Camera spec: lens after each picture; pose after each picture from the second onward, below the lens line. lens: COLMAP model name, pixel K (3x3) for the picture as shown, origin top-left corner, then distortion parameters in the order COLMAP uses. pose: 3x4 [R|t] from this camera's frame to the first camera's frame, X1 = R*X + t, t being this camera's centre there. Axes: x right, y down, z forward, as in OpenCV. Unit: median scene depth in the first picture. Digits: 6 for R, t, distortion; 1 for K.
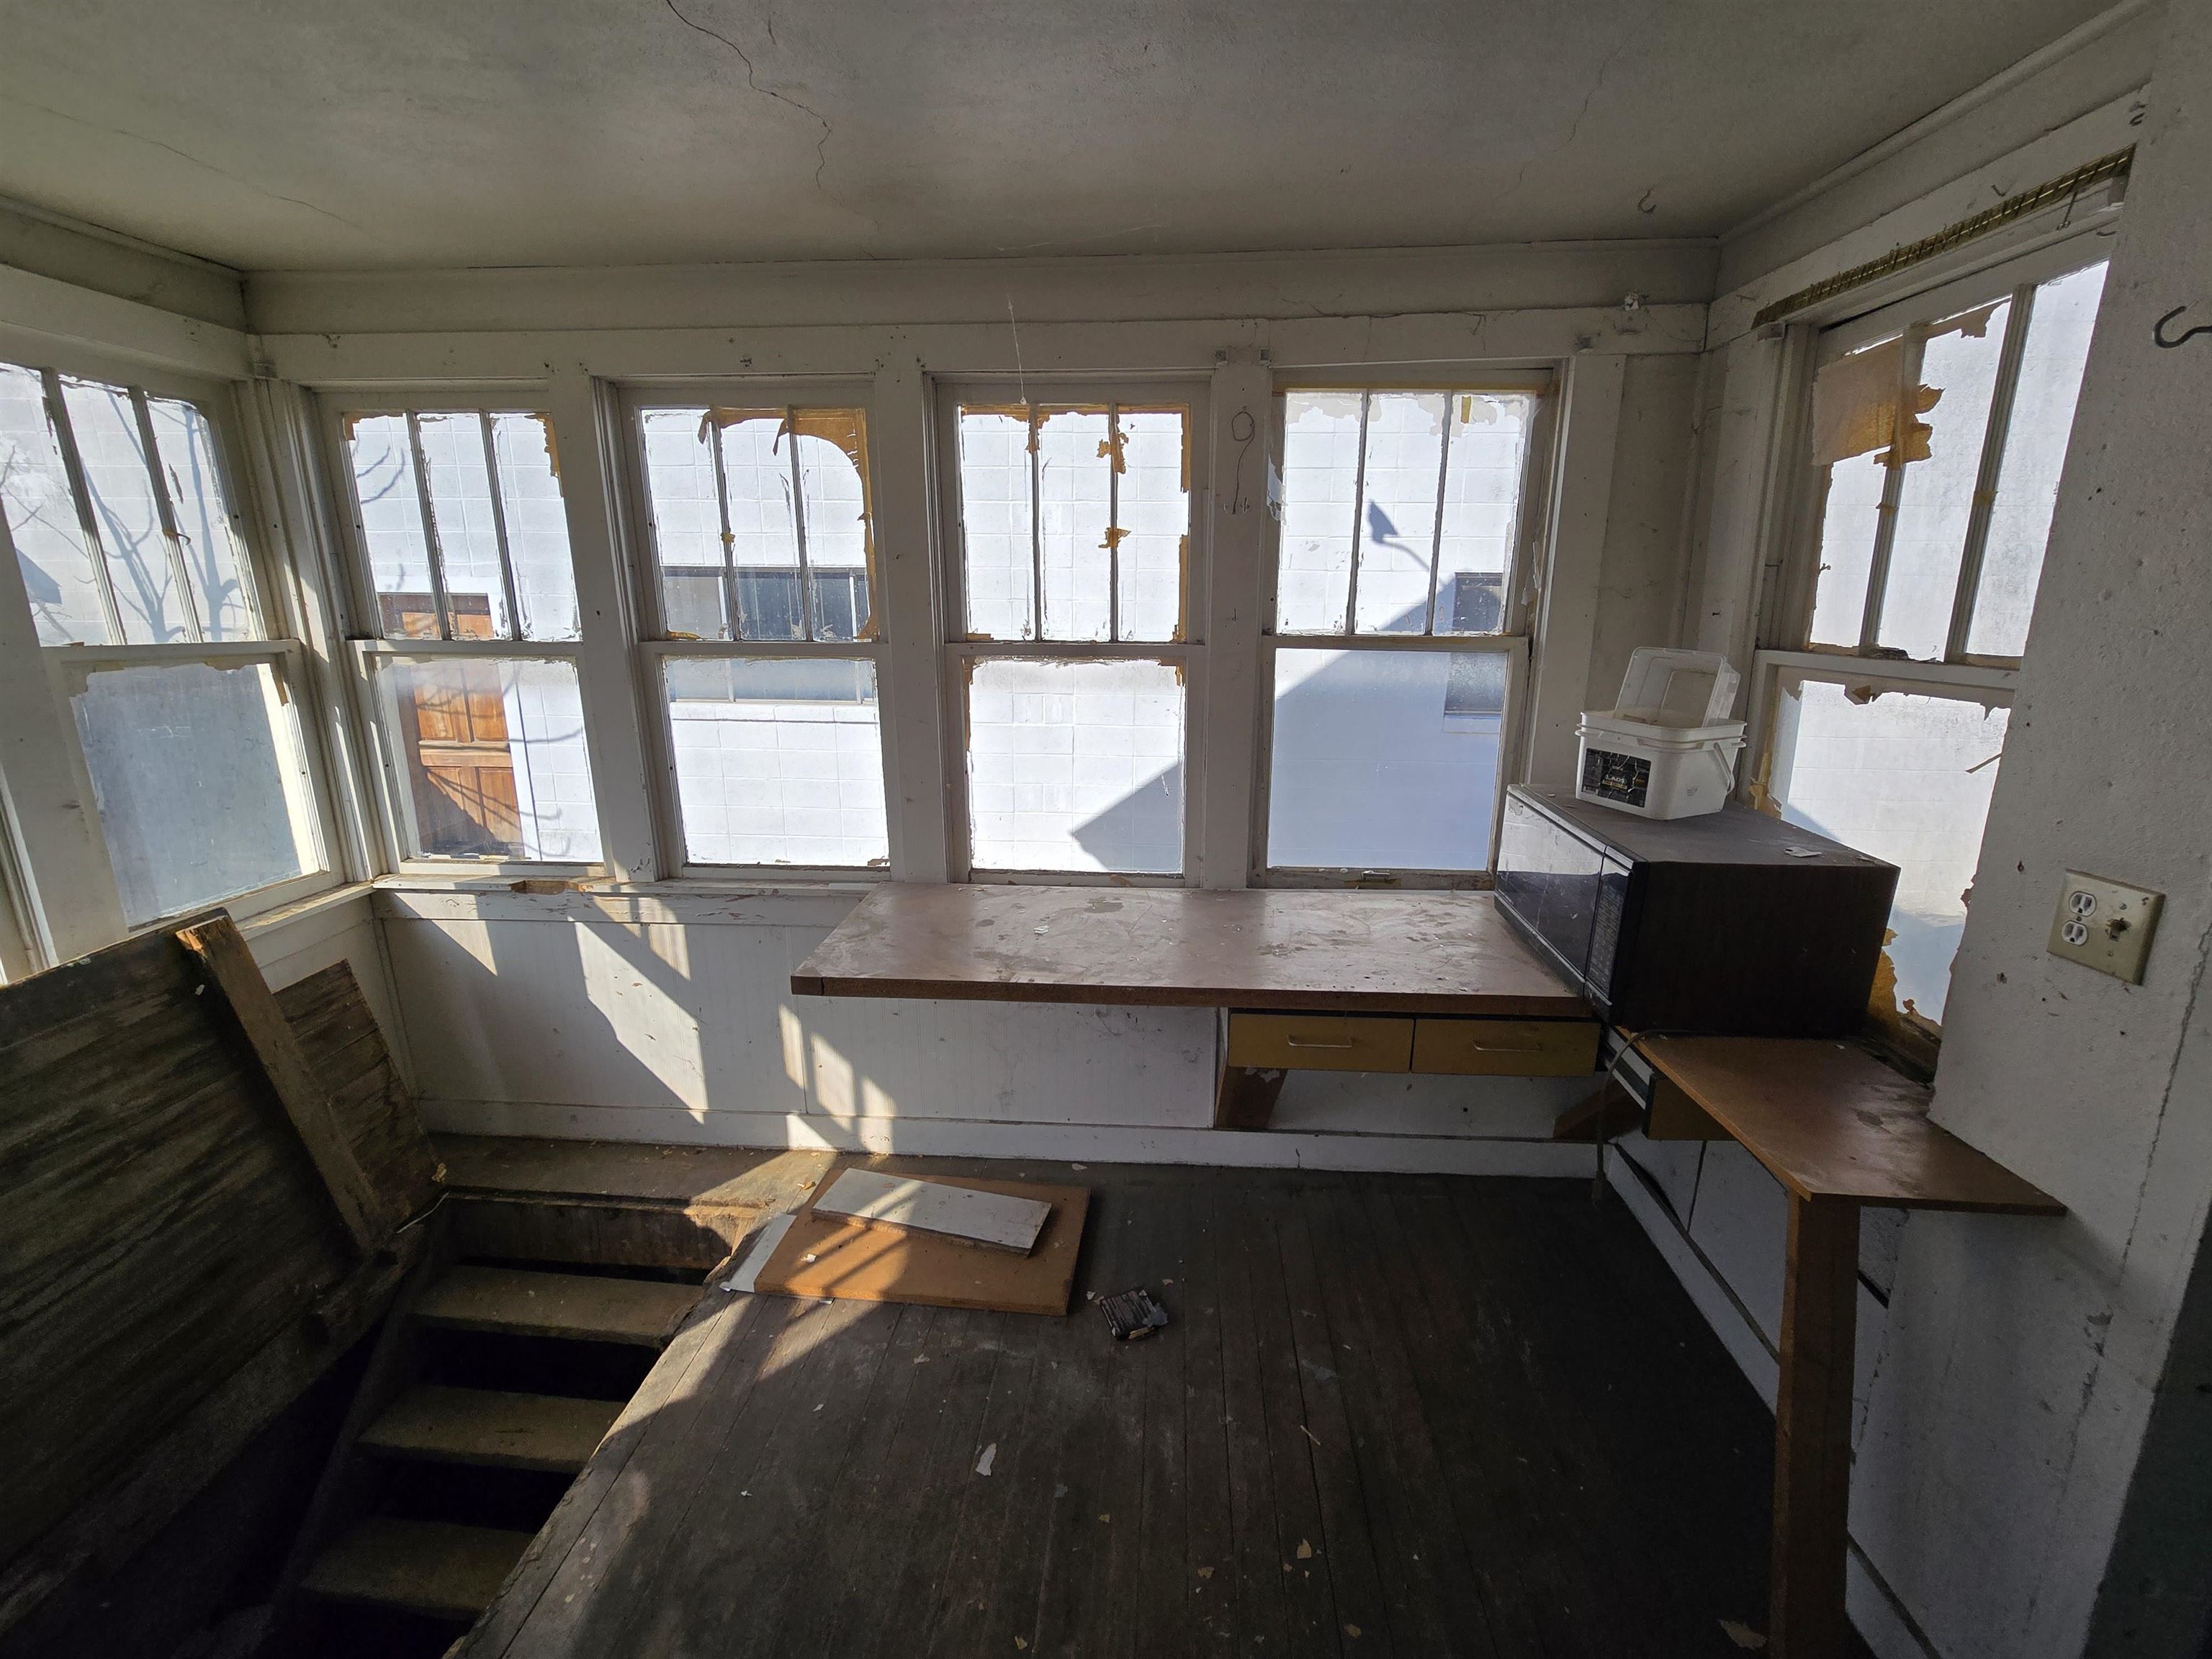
lens RADIAL K [[905.1, 0, 1109.6], [0, 905.1, 823.4], [0, 0, 1]] dist [-0.003857, 0.000404]
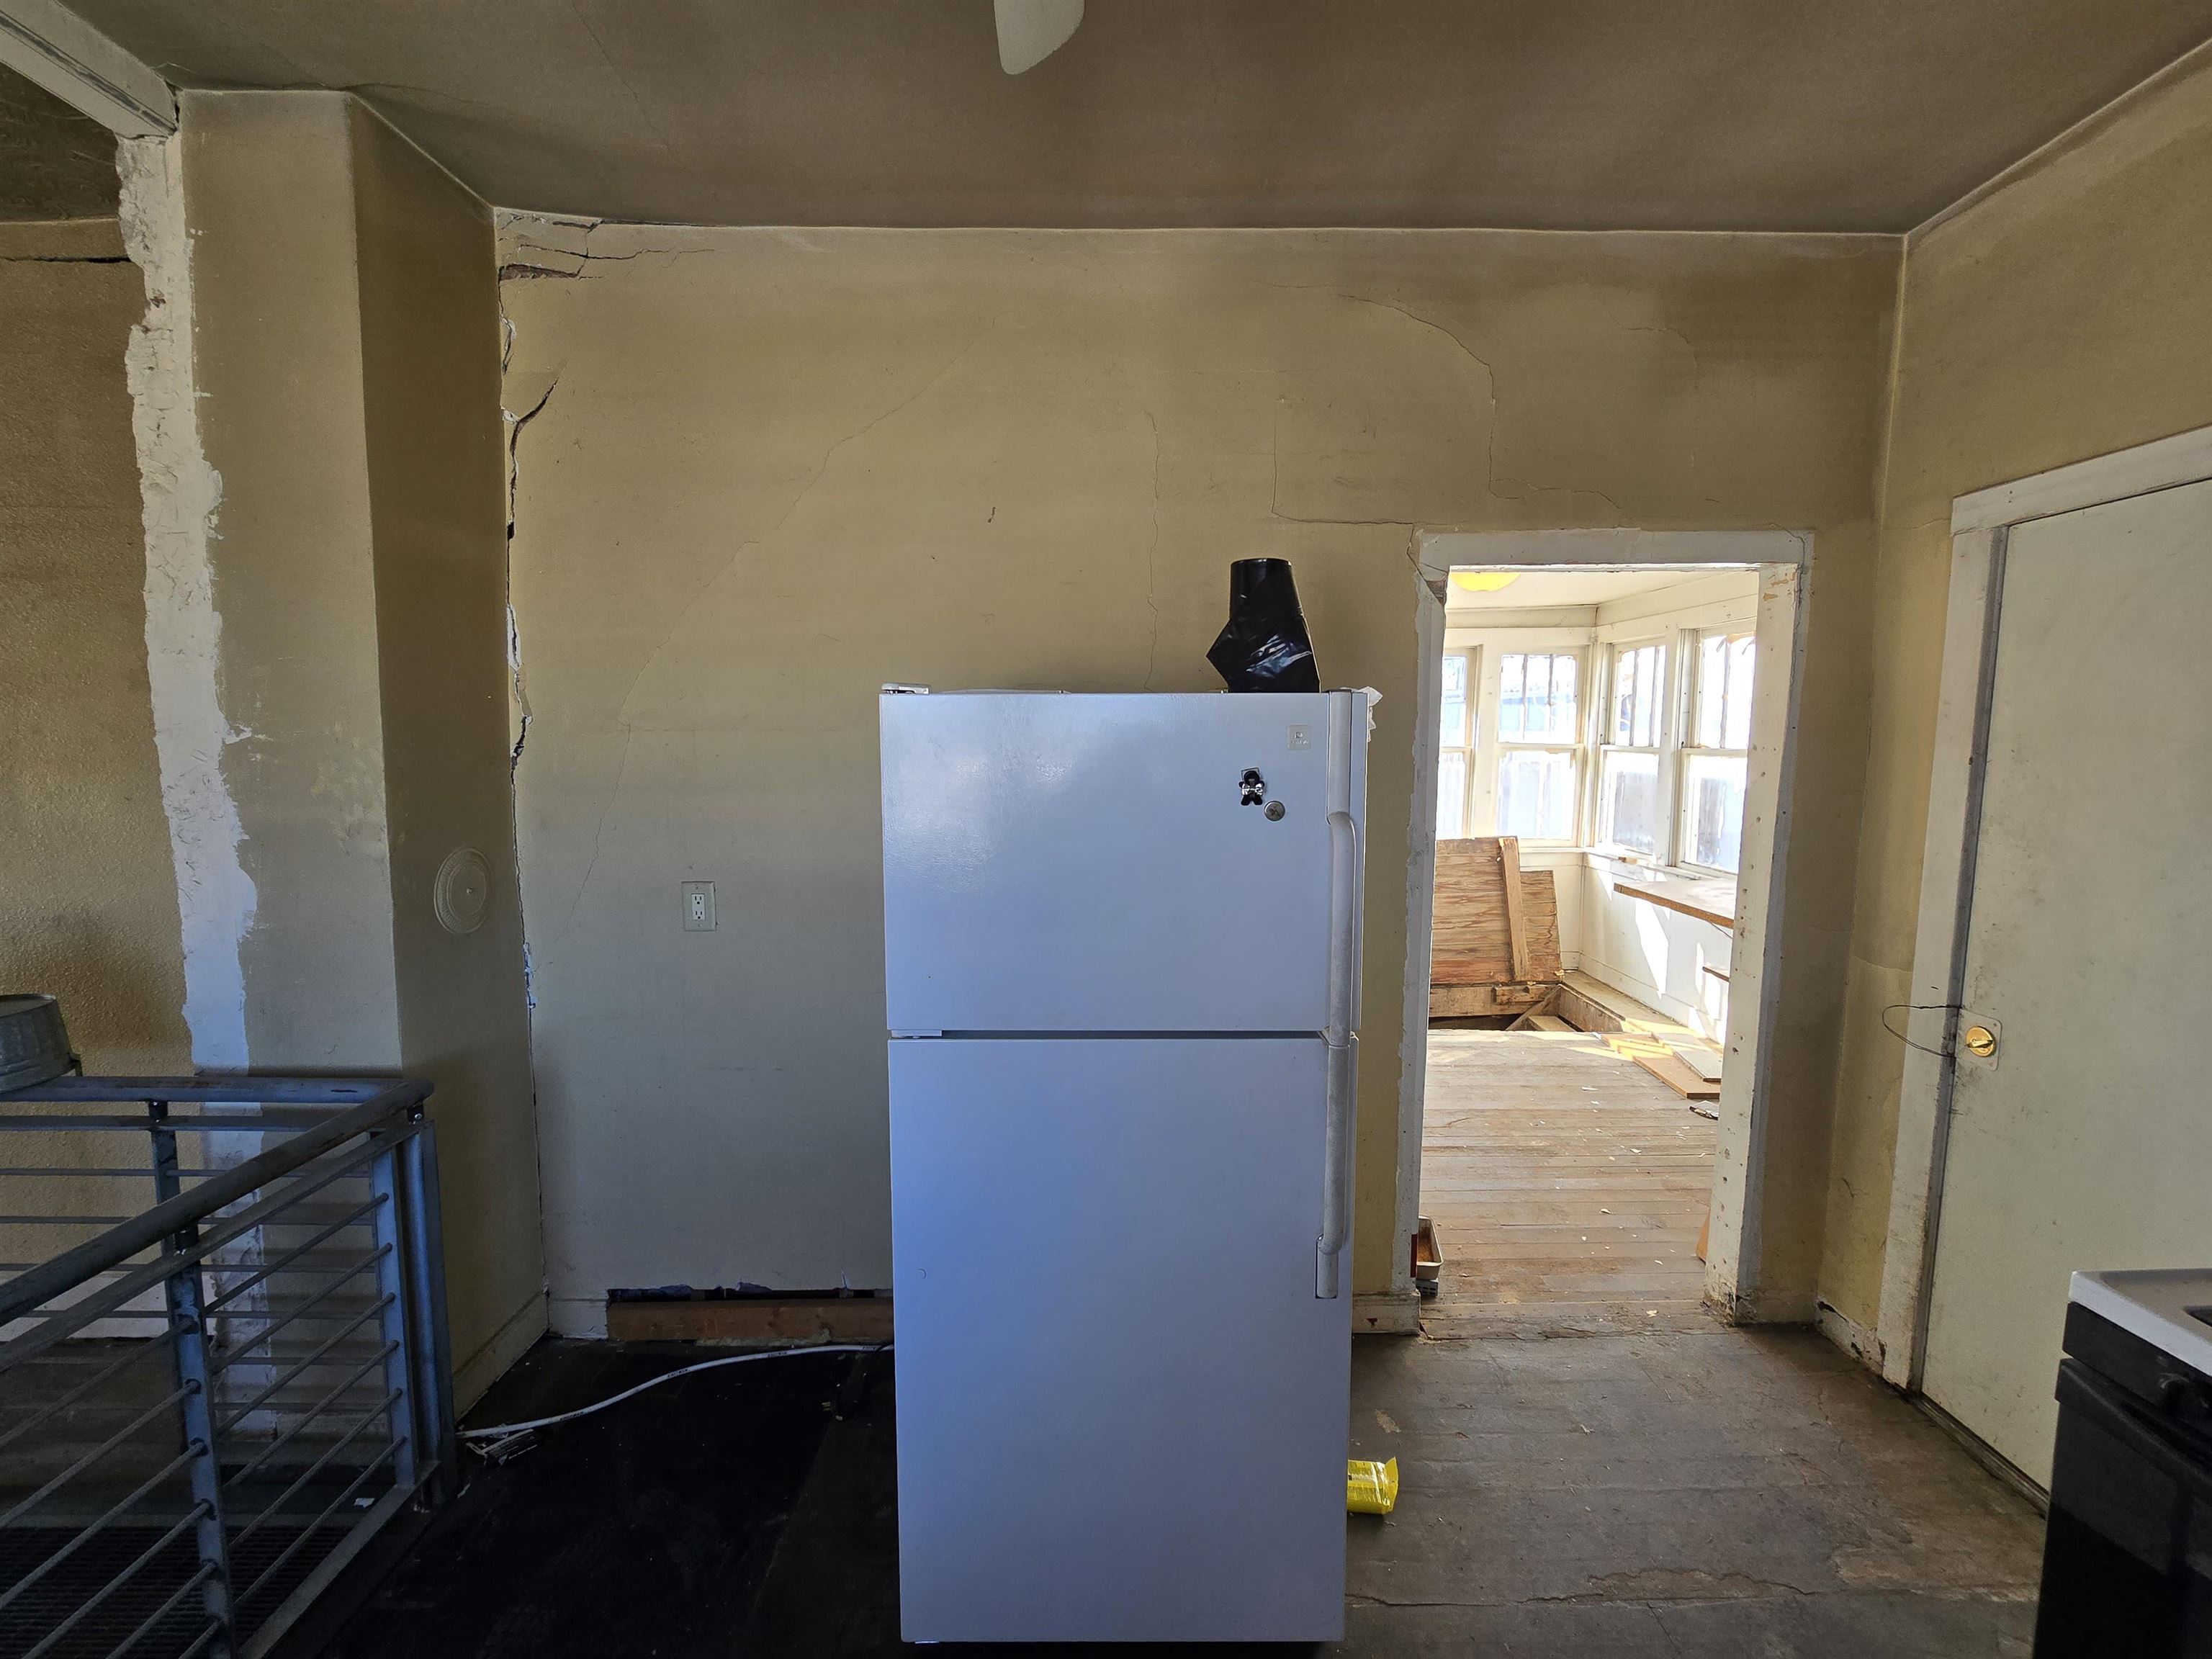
lens RADIAL K [[905.1, 0, 1109.6], [0, 905.1, 823.4], [0, 0, 1]] dist [-0.003857, 0.000404]
pose [[0.064082, 0.101797, -0.992739, 1.497543], [-0.237364, 0.967790, 0.083916, 0.104706], [0.969305, 0.230263, 0.086181, -0.410219]]
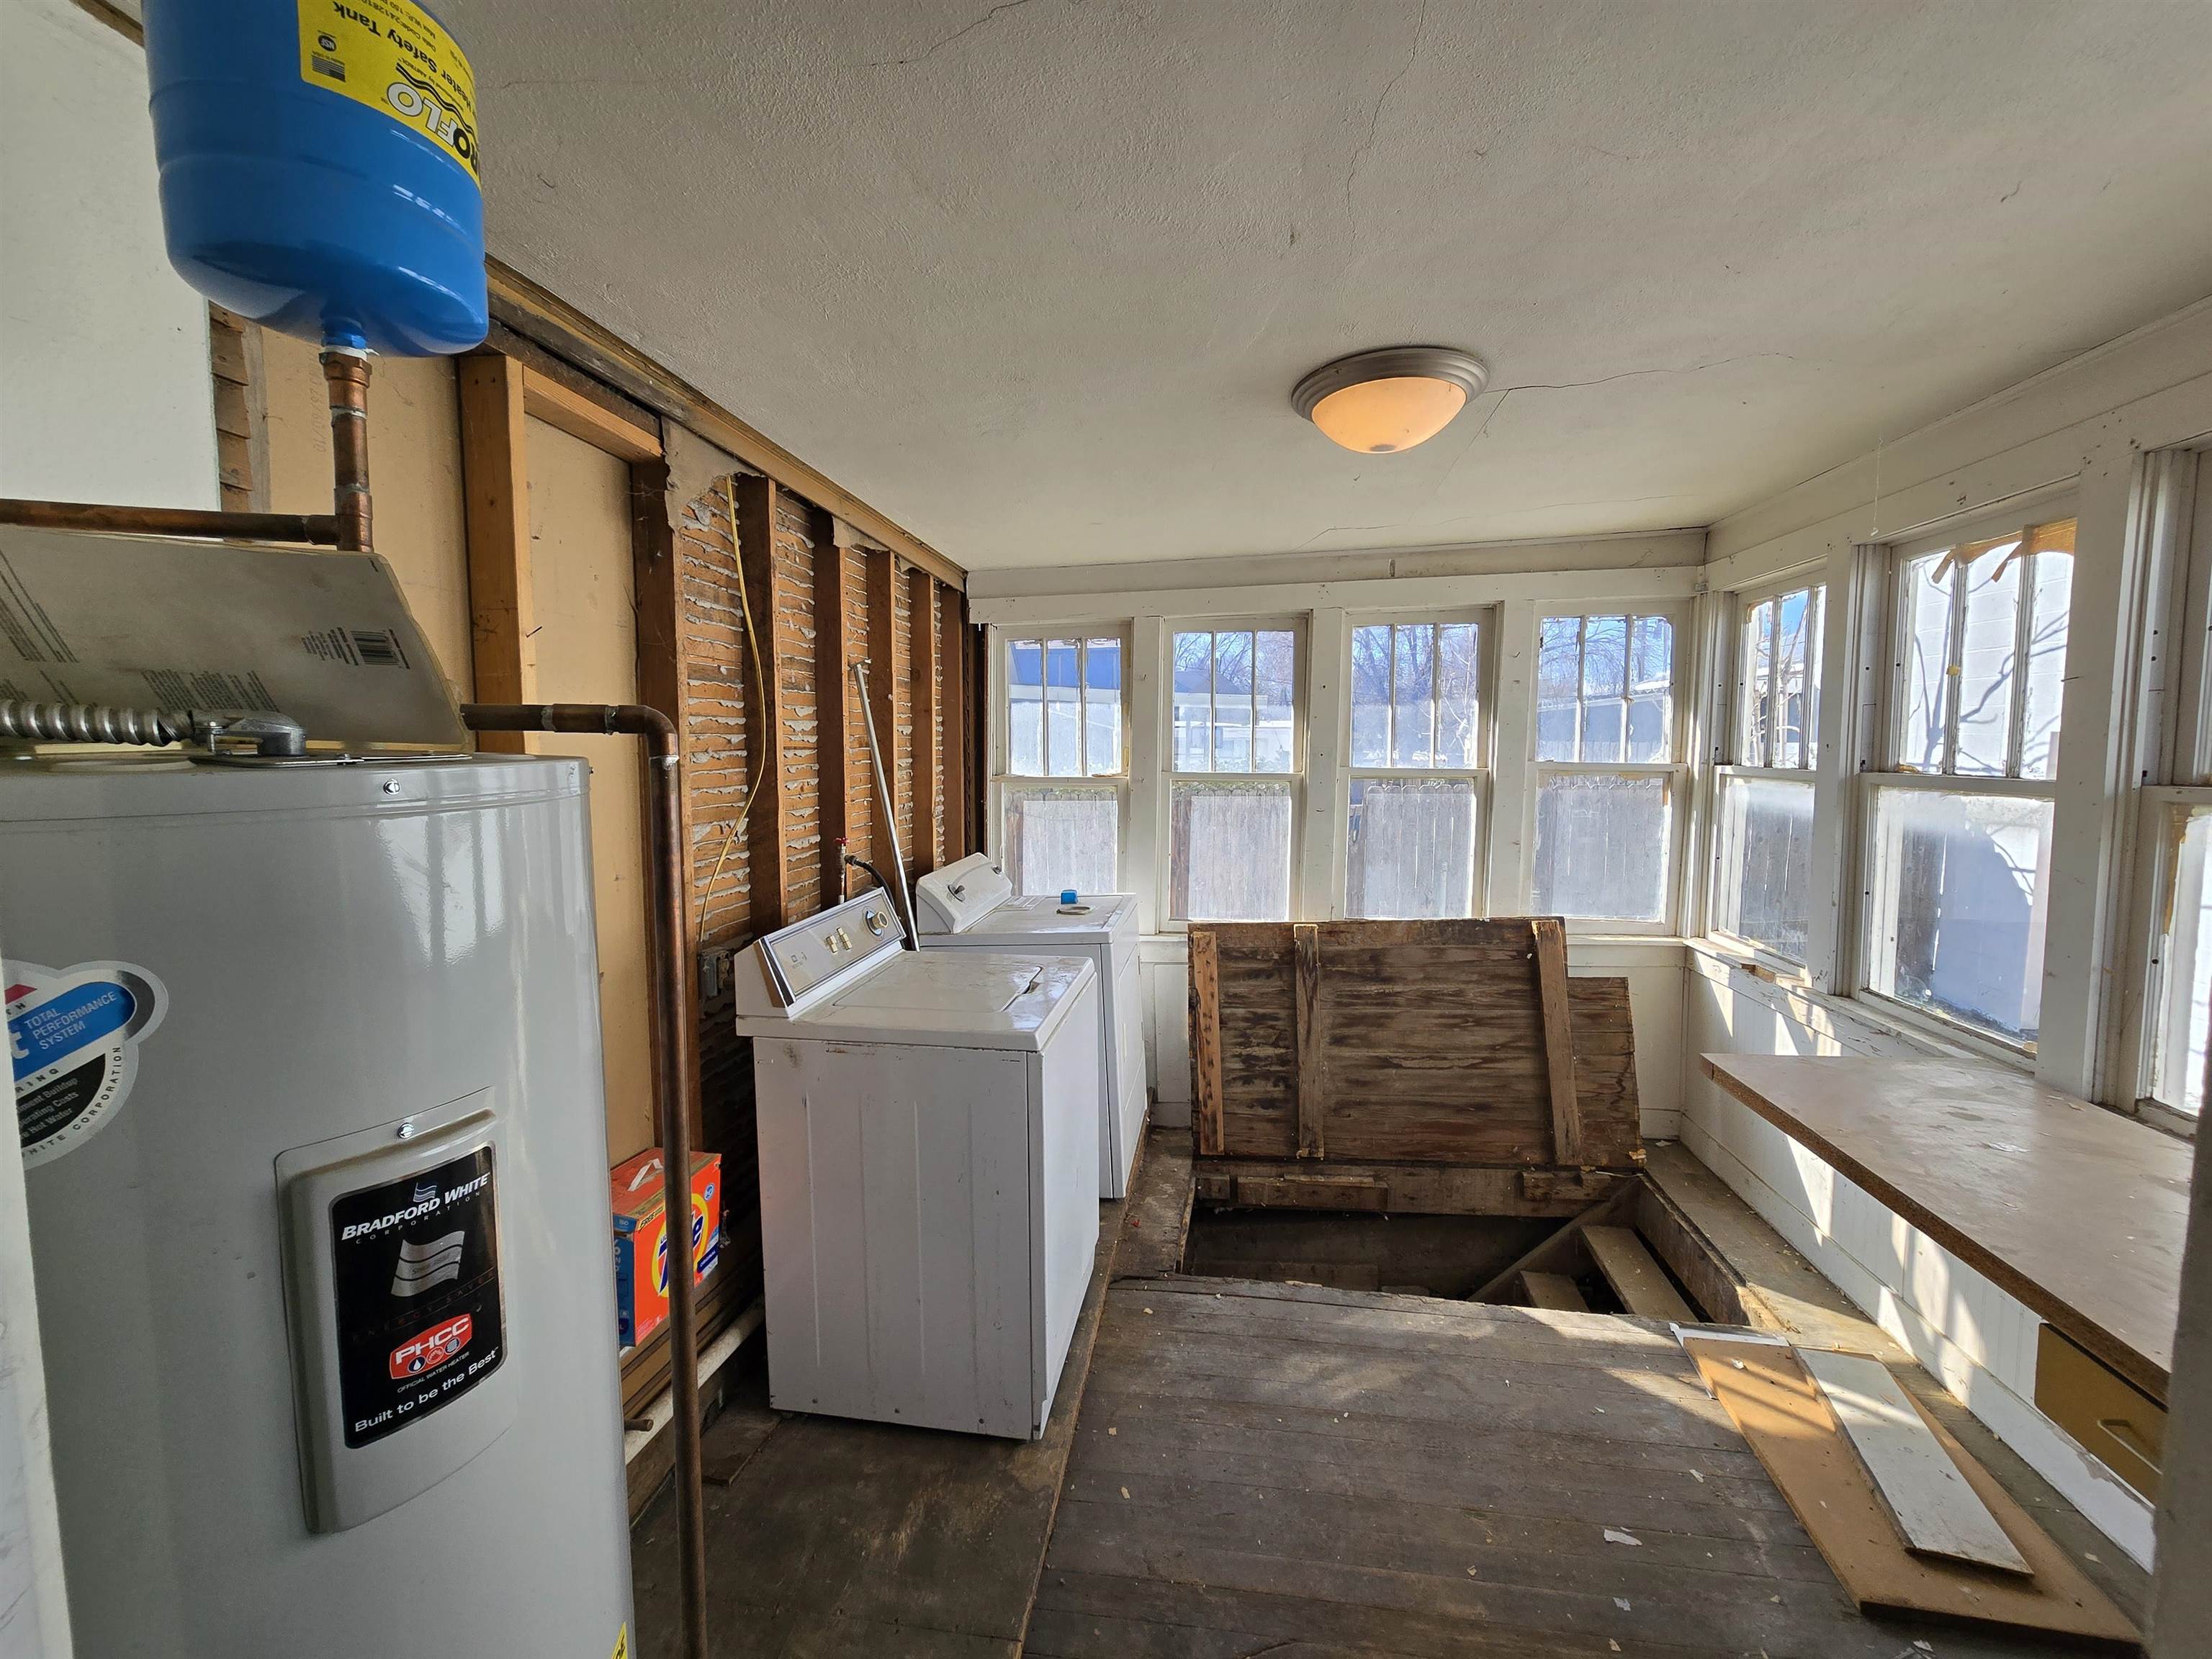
lens RADIAL K [[905.1, 0, 1109.6], [0, 905.1, 823.4], [0, 0, 1]] dist [-0.003857, 0.000404]
pose [[-0.086123, 0.083903, -0.992745, 0.649459], [-0.229809, 0.967903, 0.101740, -0.046616], [0.969418, 0.236903, -0.064077, 0.221099]]
